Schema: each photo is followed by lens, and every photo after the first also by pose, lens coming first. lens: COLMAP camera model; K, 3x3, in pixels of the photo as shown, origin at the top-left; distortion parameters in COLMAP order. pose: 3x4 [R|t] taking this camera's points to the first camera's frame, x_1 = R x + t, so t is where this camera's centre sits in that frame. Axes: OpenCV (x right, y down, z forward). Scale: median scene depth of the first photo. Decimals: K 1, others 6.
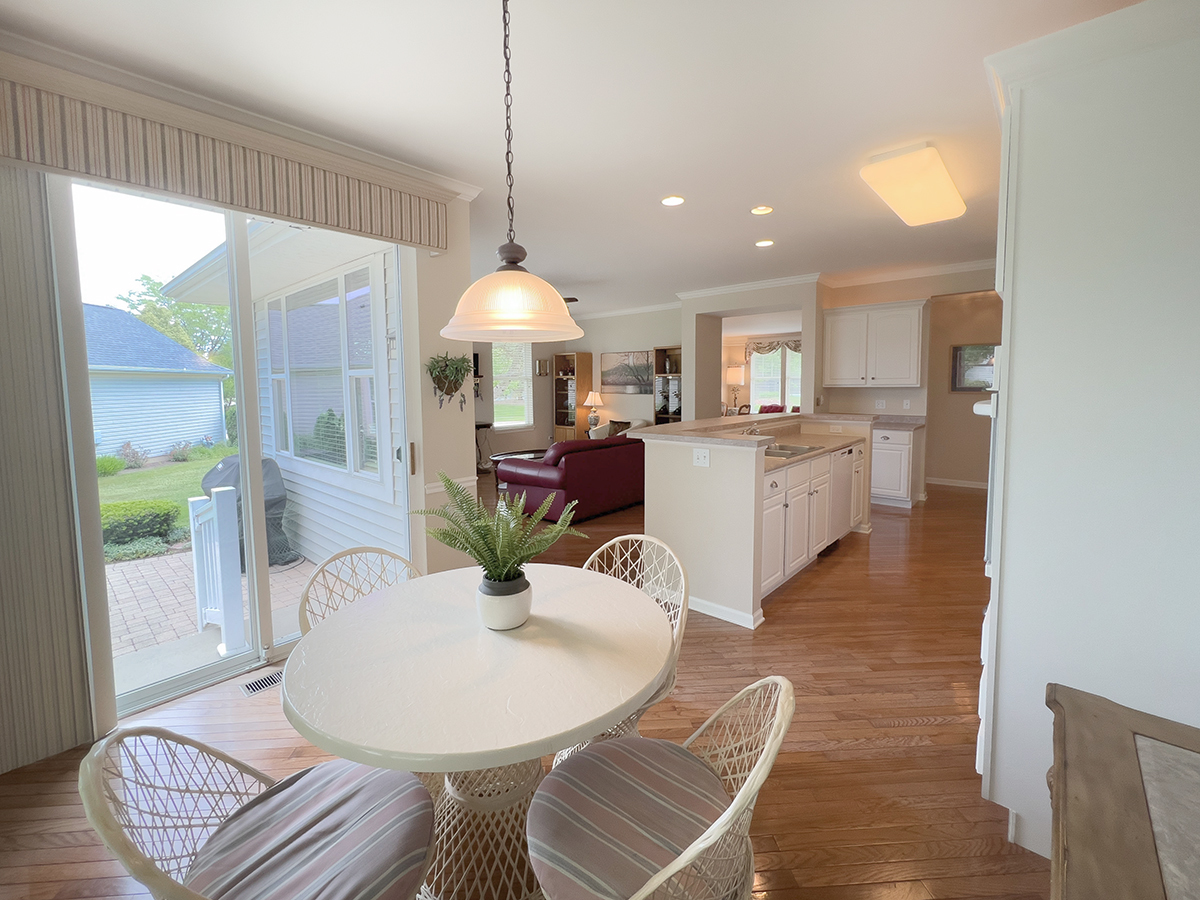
lens RADIAL K [[507.3, 0, 597.4], [0, 507.3, 420.5], [0, 0, 1]] dist [-0.001796, 0.000095]
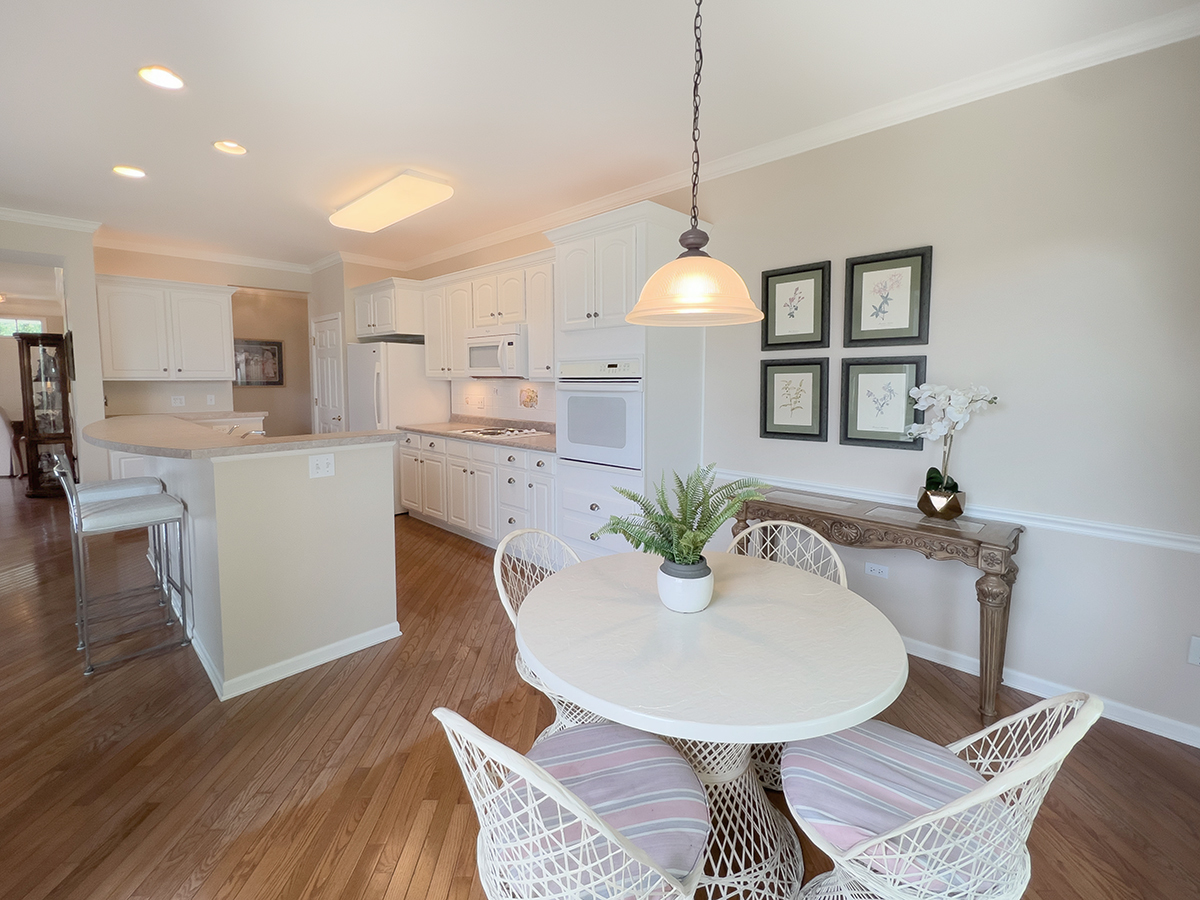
lens RADIAL K [[526.6, 0, 600.2], [0, 526.6, 417.2], [0, 0, 1]] dist [-0.001185, 0.000132]
pose [[0.039659, -0.065376, 0.997072, -0.198821], [0.071869, 0.995459, 0.062412, -0.006685], [-0.996625, 0.069184, 0.044178, 0.181676]]
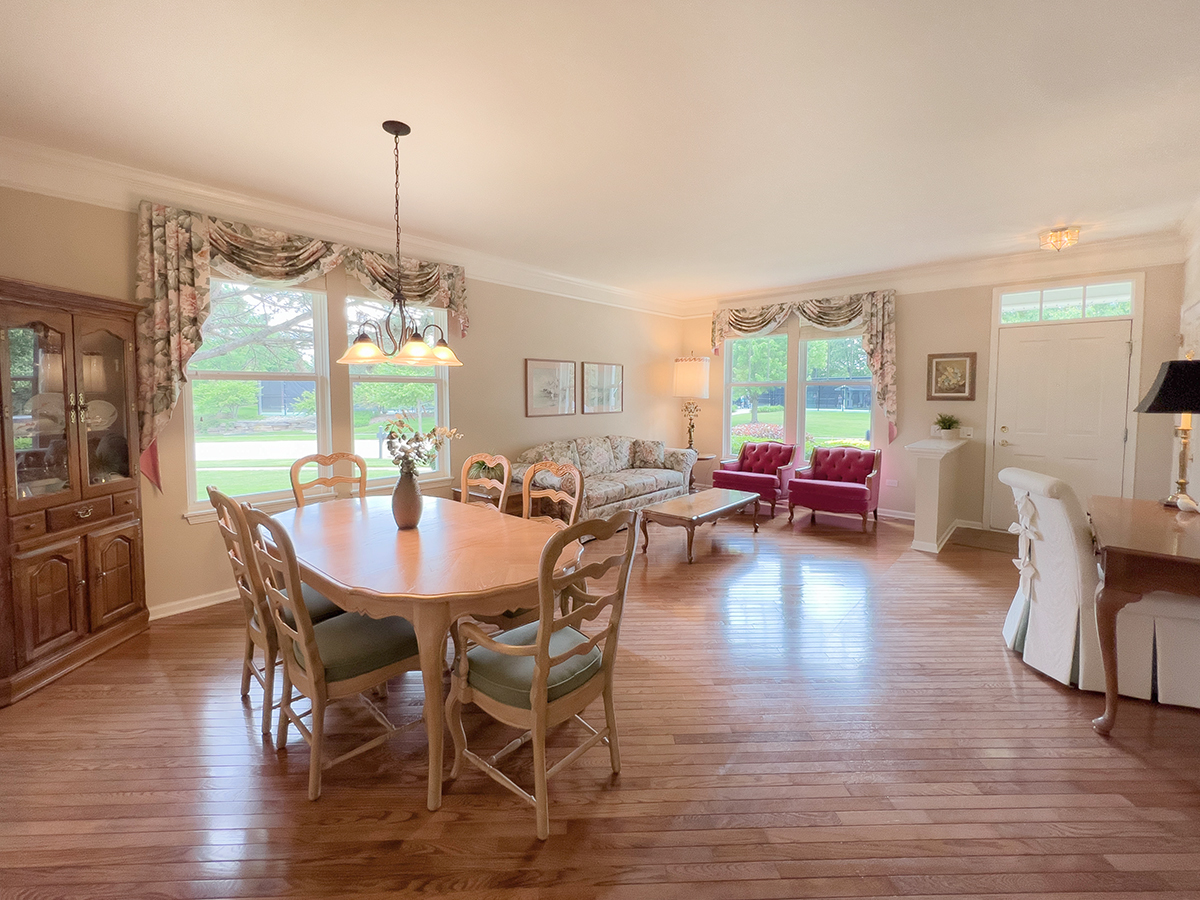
lens RADIAL K [[507.3, 0, 597.4], [0, 507.3, 420.5], [0, 0, 1]] dist [-0.001796, 0.000095]
pose [[0.999923, 0.012365, -0.001063, 0.292291], [-0.012384, 0.999716, -0.020352, -0.061383], [0.000811, 0.020364, 0.999792, 0.827061]]
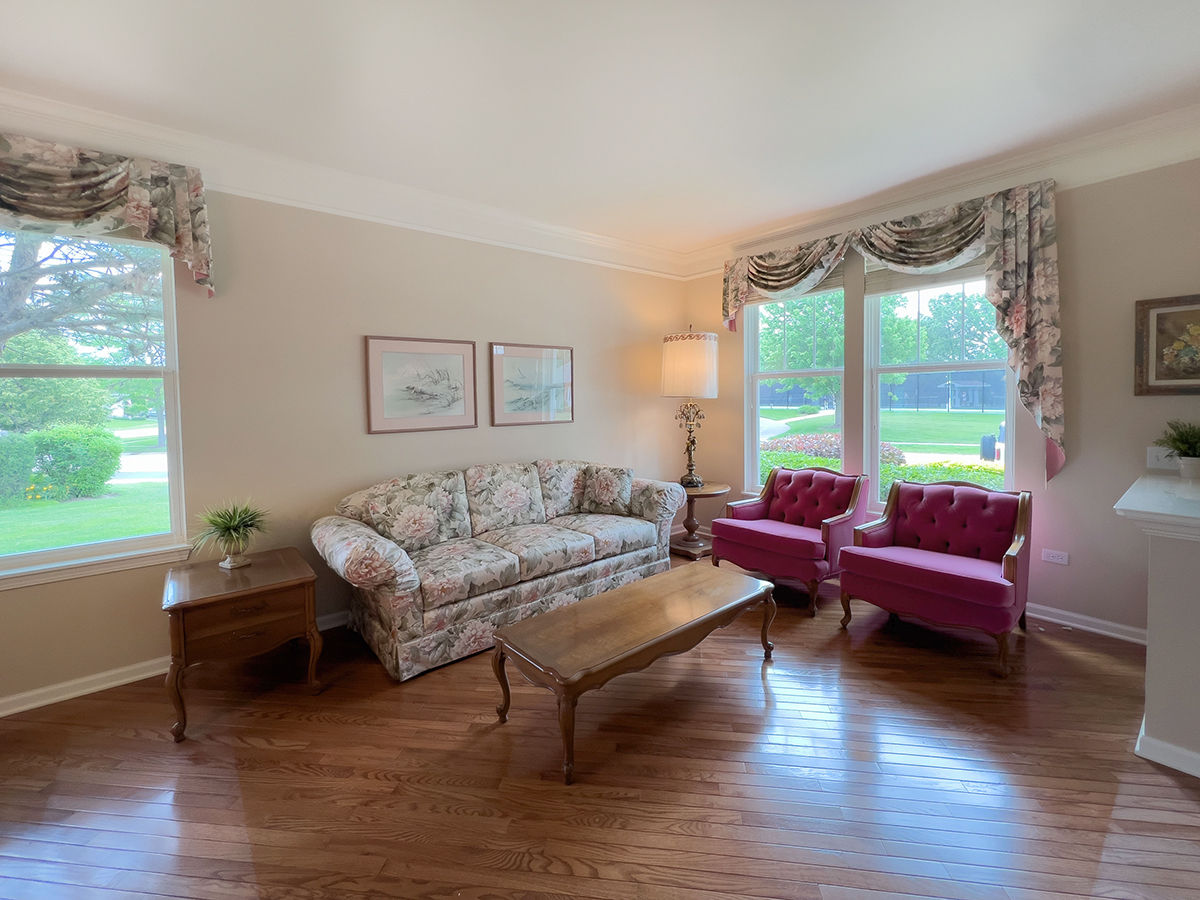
lens RADIAL K [[512.8, 0, 596.4], [0, 512.8, 414.7], [0, 0, 1]] dist [-0.001170, 0.000084]
pose [[0.988405, 0.001563, -0.151832, 0.414687], [-0.007062, 0.999338, -0.035682, -0.077769], [0.151676, 0.036340, 0.987762, 1.080345]]
